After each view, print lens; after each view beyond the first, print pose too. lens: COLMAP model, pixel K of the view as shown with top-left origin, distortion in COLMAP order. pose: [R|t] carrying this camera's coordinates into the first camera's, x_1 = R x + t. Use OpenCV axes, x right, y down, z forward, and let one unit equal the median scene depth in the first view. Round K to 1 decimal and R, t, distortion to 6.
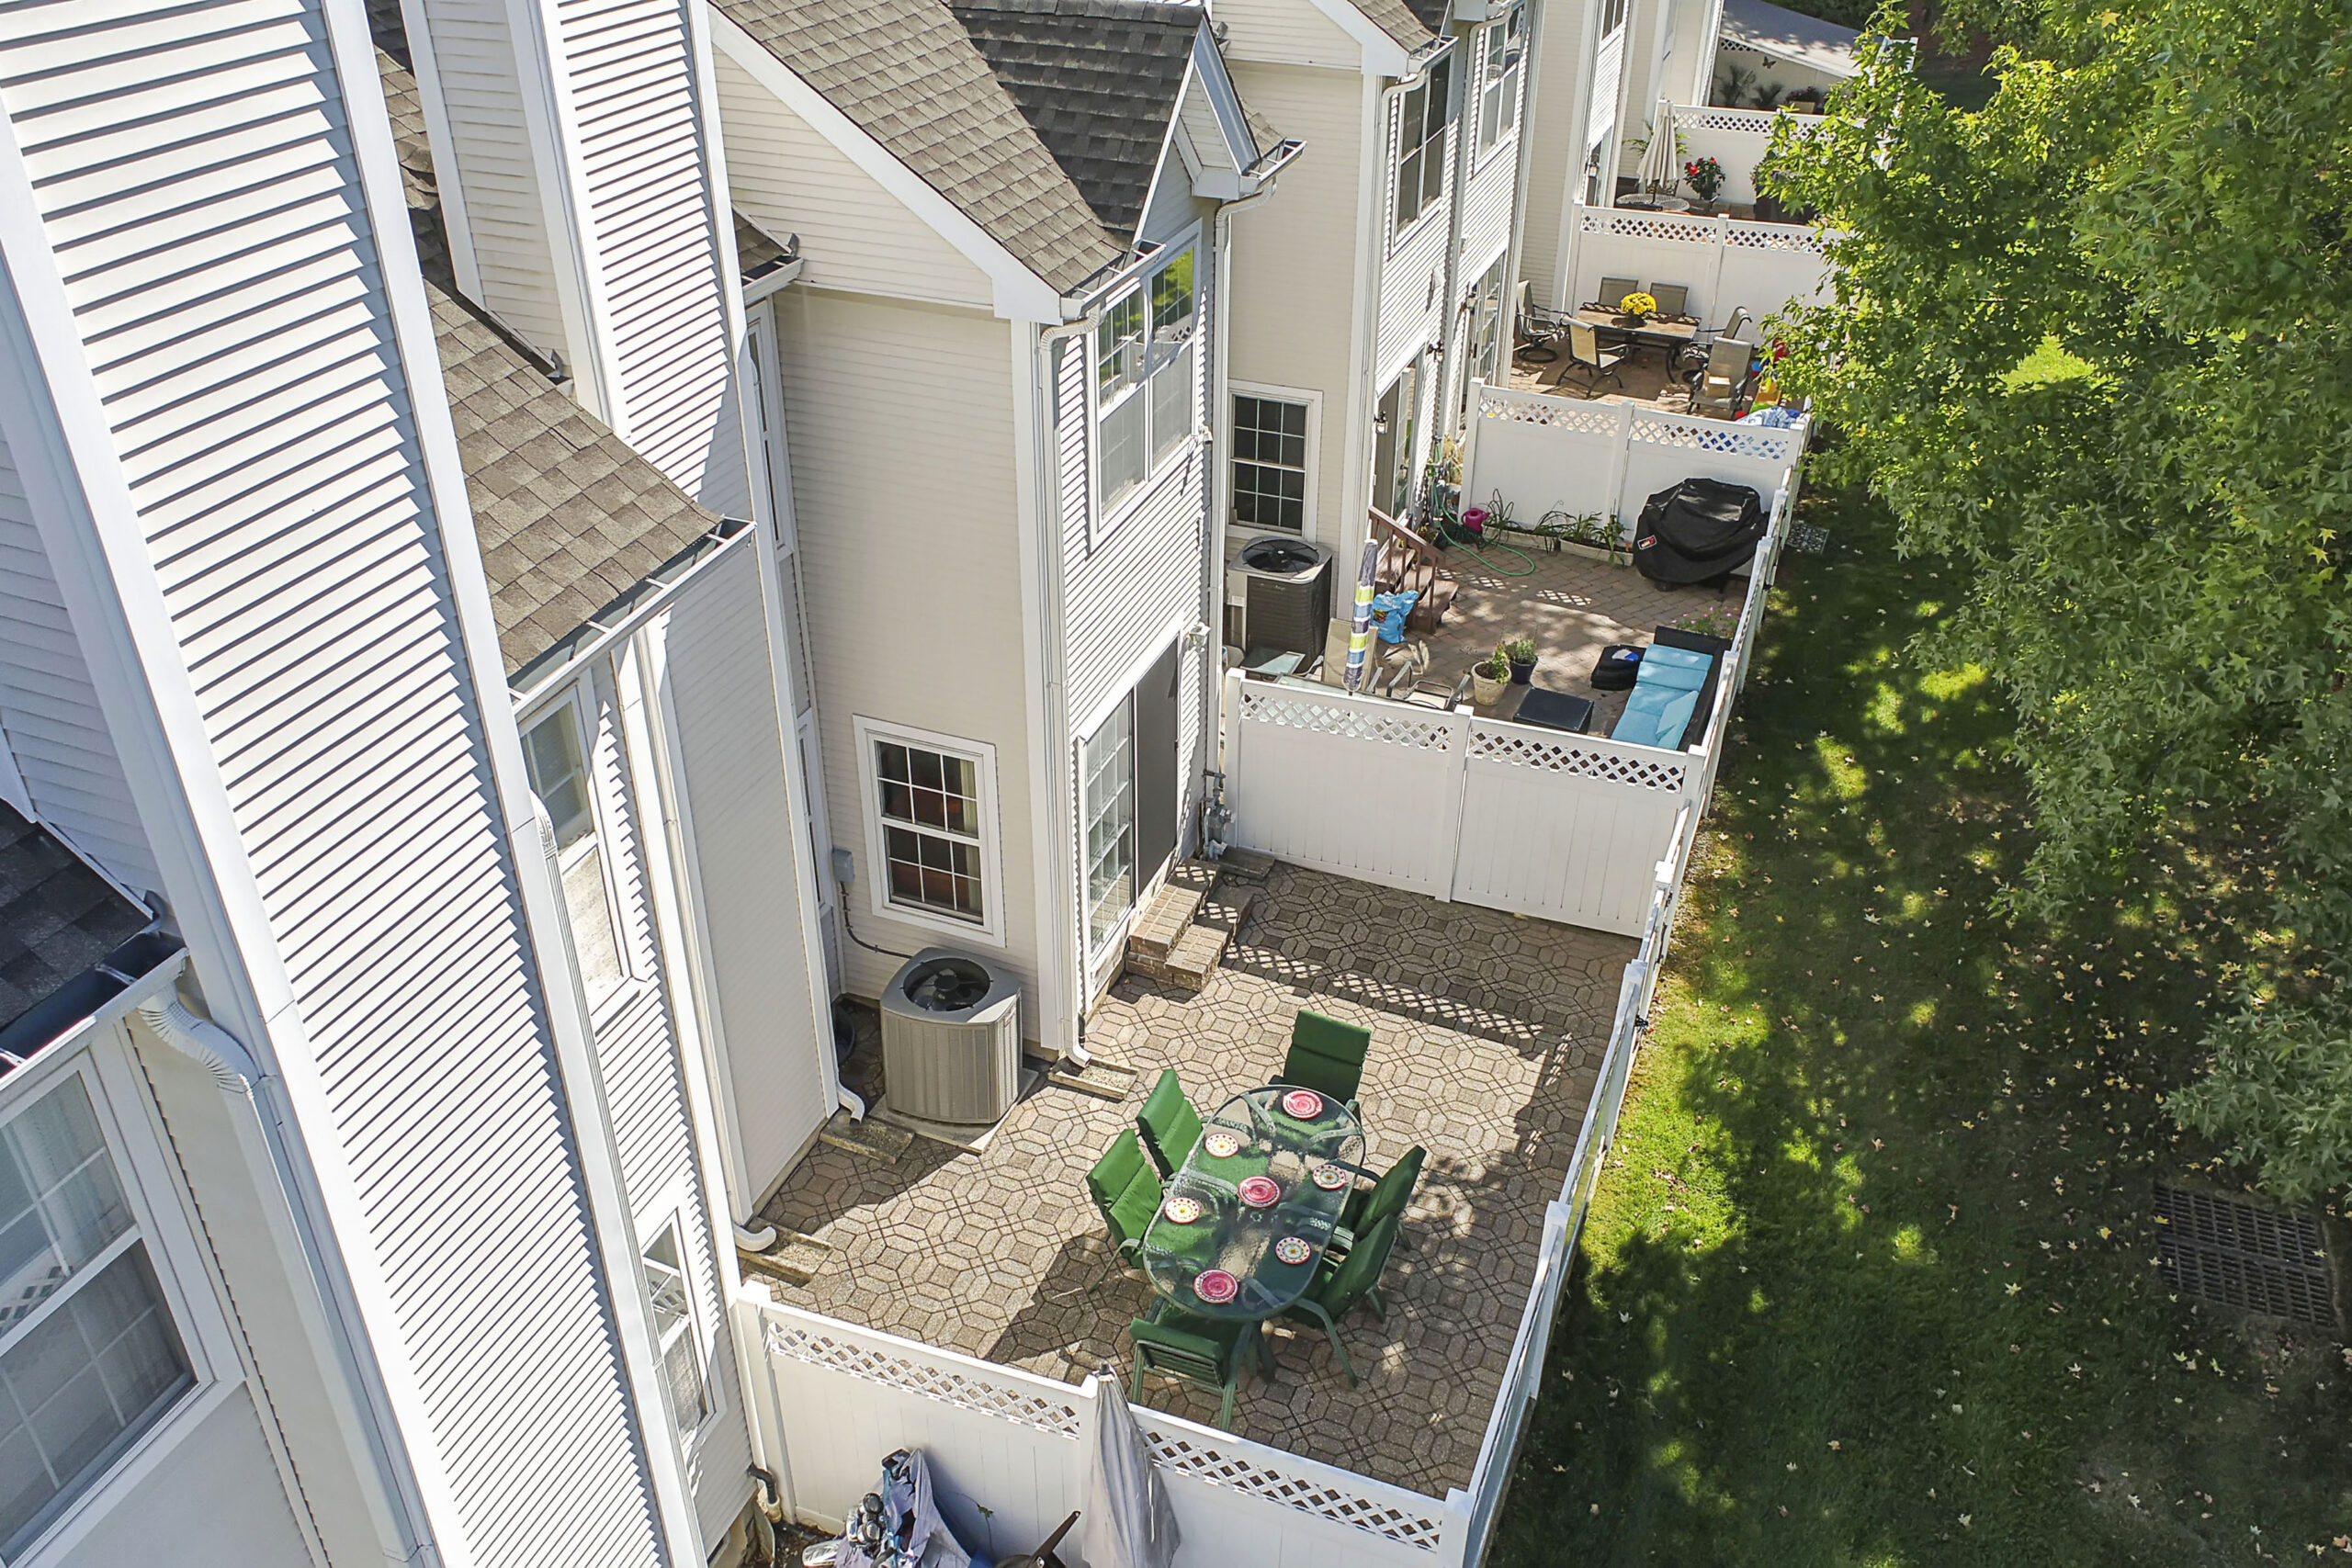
lens RADIAL K [[1880.2, 0, 1166.5], [0, 1880.2, 783.6], [0, 0, 1]] dist [-0.015370, 0.006055]
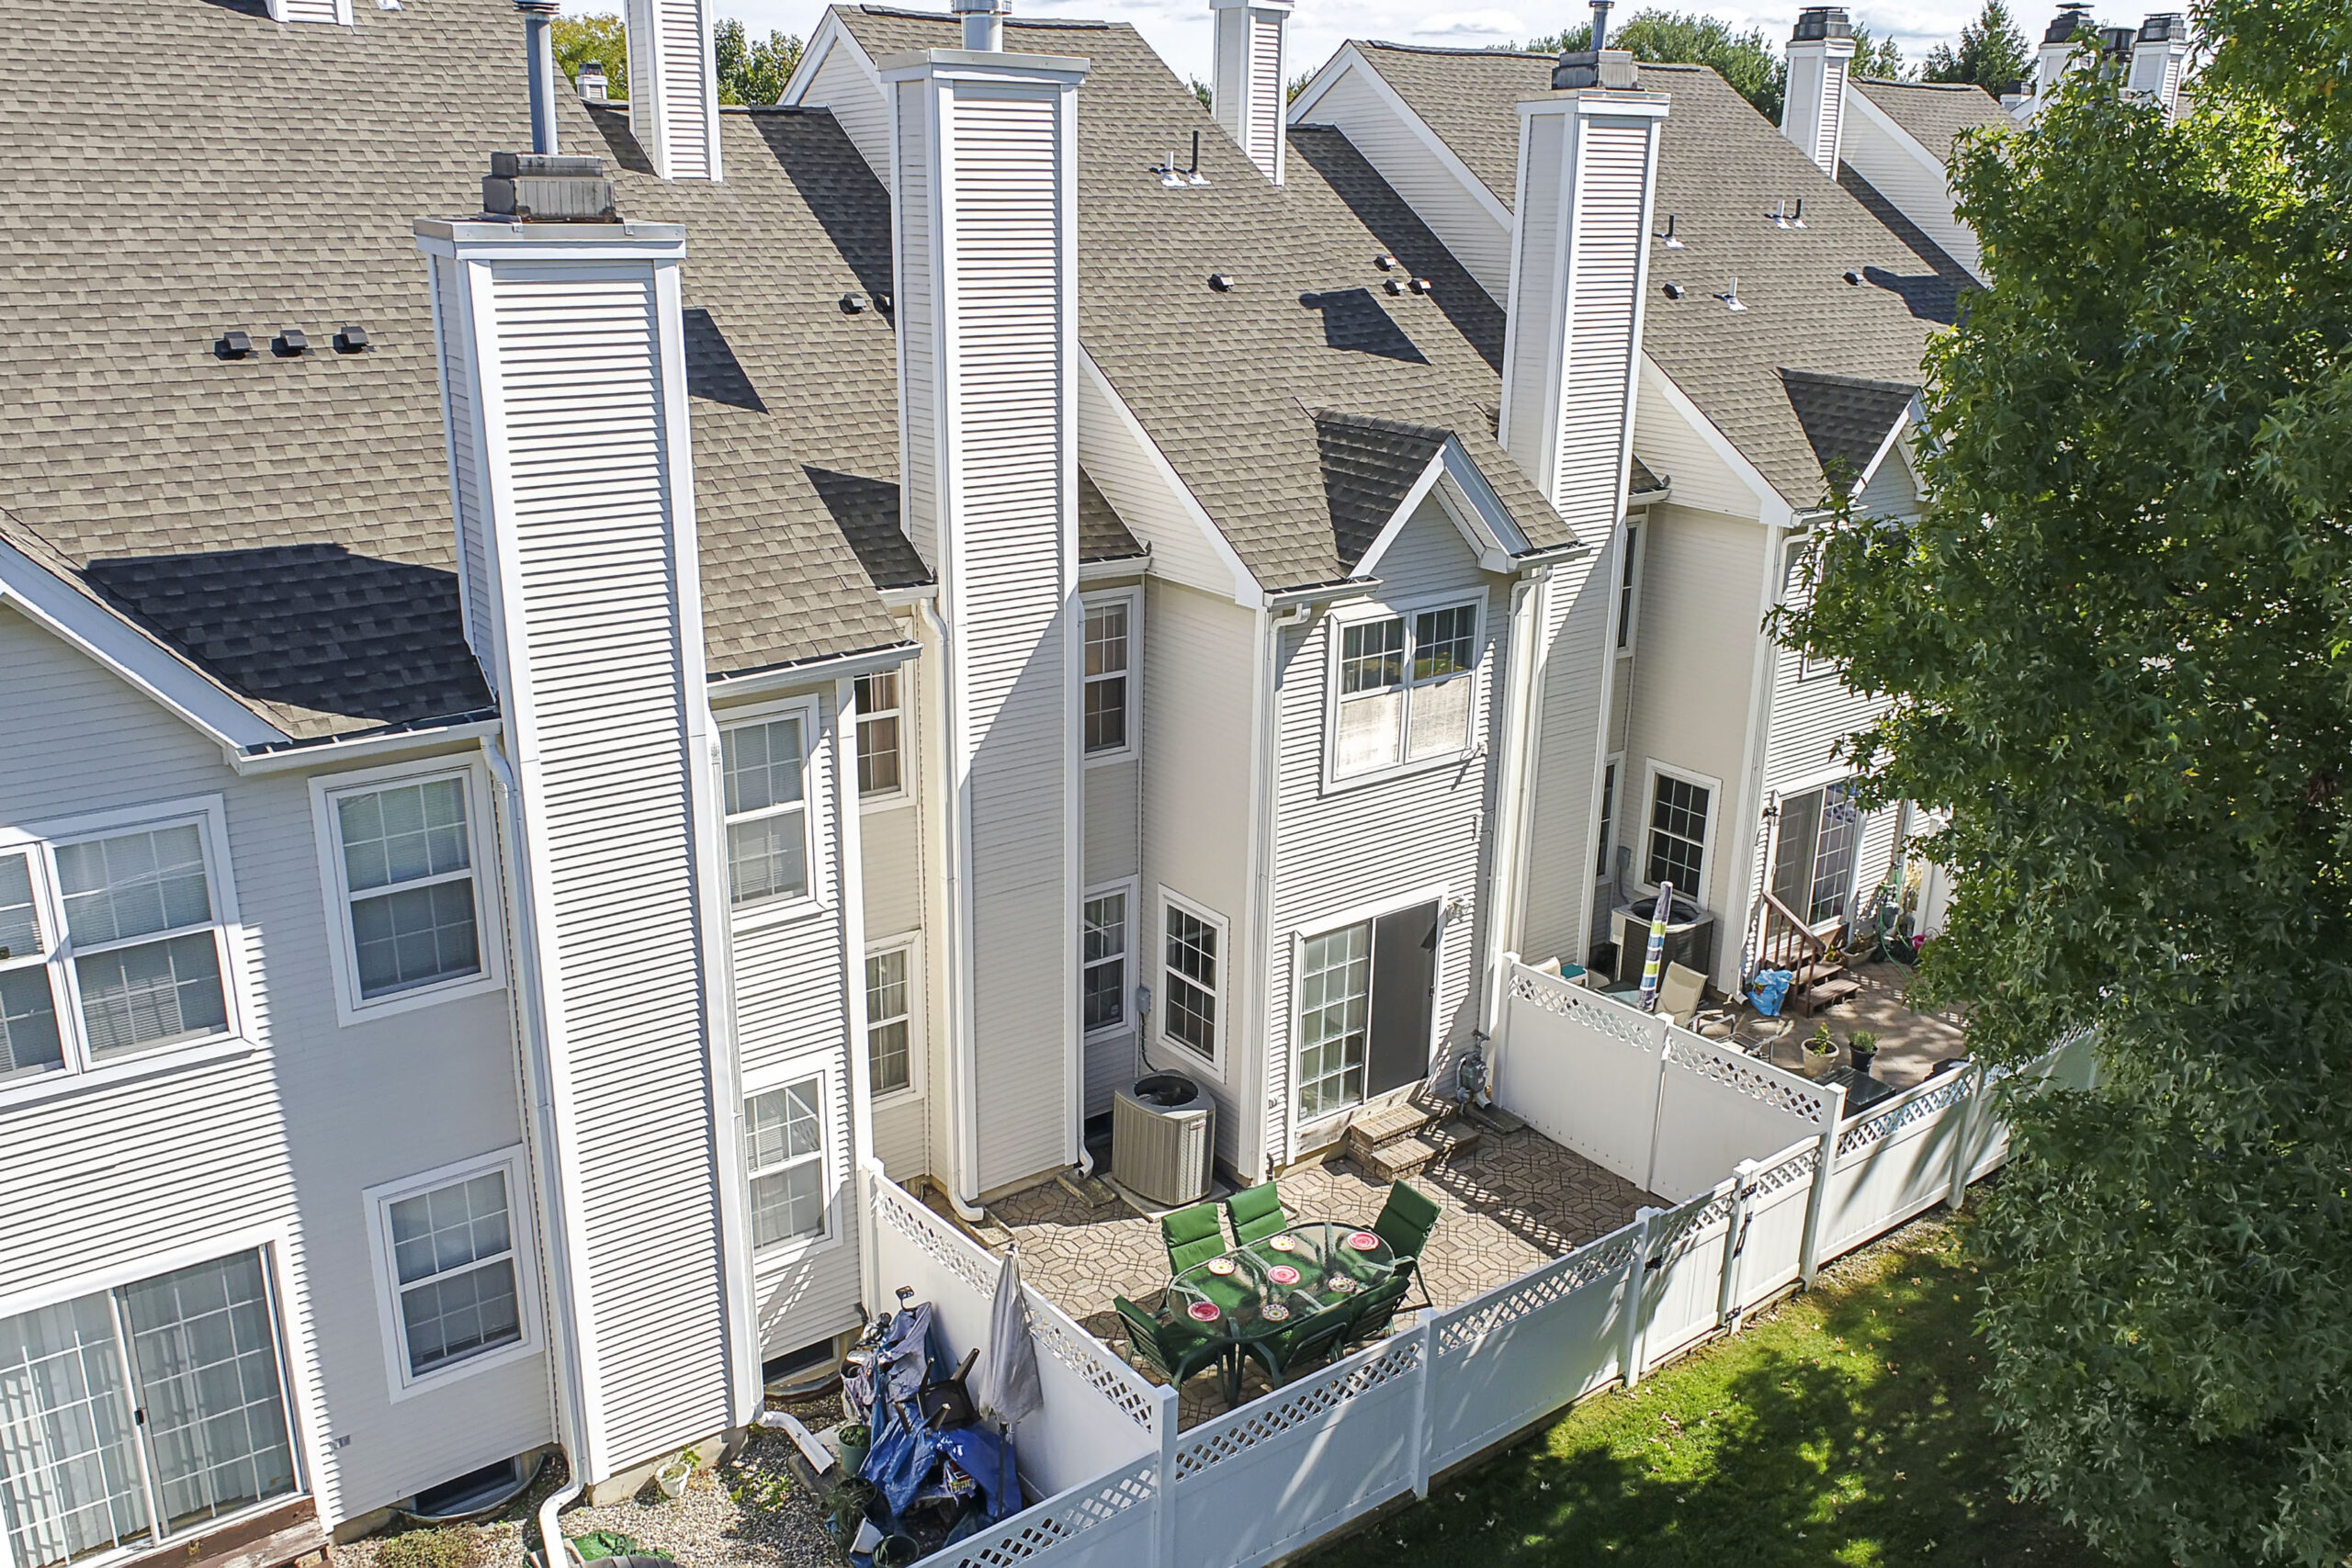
lens RADIAL K [[1880.2, 0, 1166.5], [0, 1880.2, 783.6], [0, 0, 1]] dist [-0.015370, 0.006055]
pose [[0.855304, 0.170976, -0.489104, 0.504566], [-0.285112, 0.943521, -0.168755, 0.126480], [0.432627, 0.283786, 0.855745, -0.214400]]
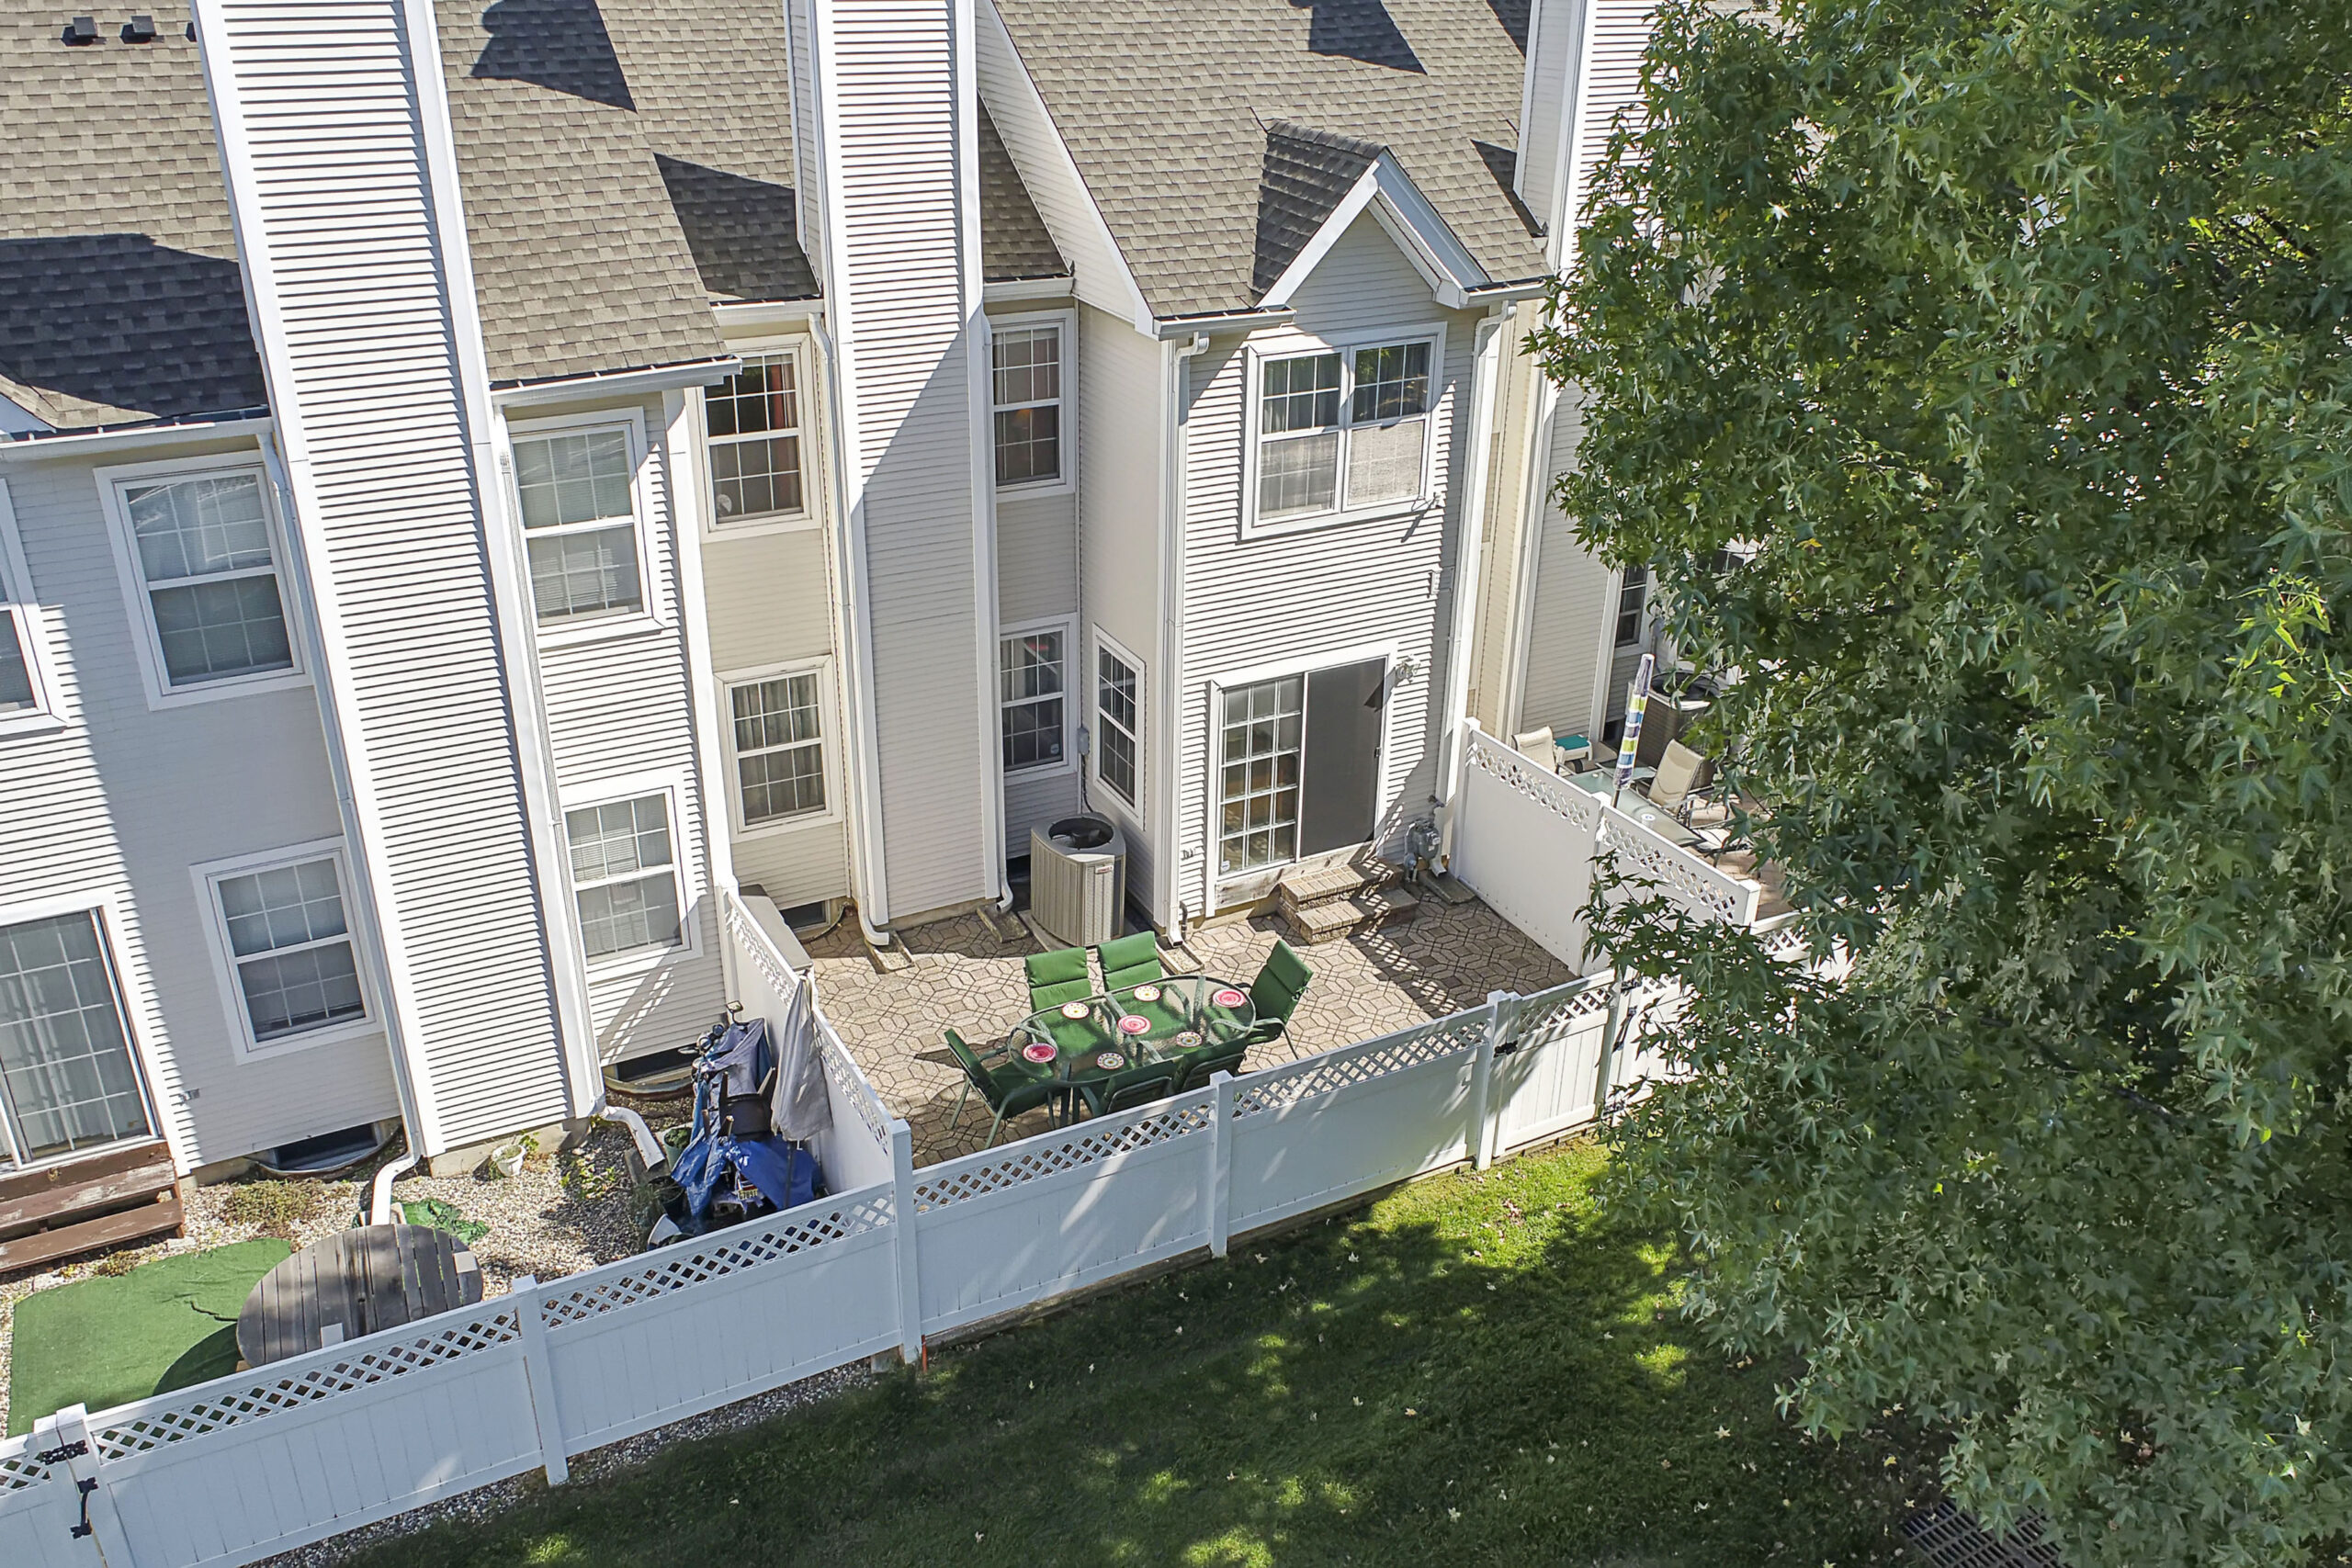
lens RADIAL K [[1880.2, 0, 1166.5], [0, 1880.2, 783.6], [0, 0, 1]] dist [-0.015370, 0.006055]
pose [[0.756728, 0.295157, -0.583305, 0.695657], [-0.355821, 0.934486, 0.011247, 0.037649], [0.548411, 0.199041, 0.812175, -0.054733]]
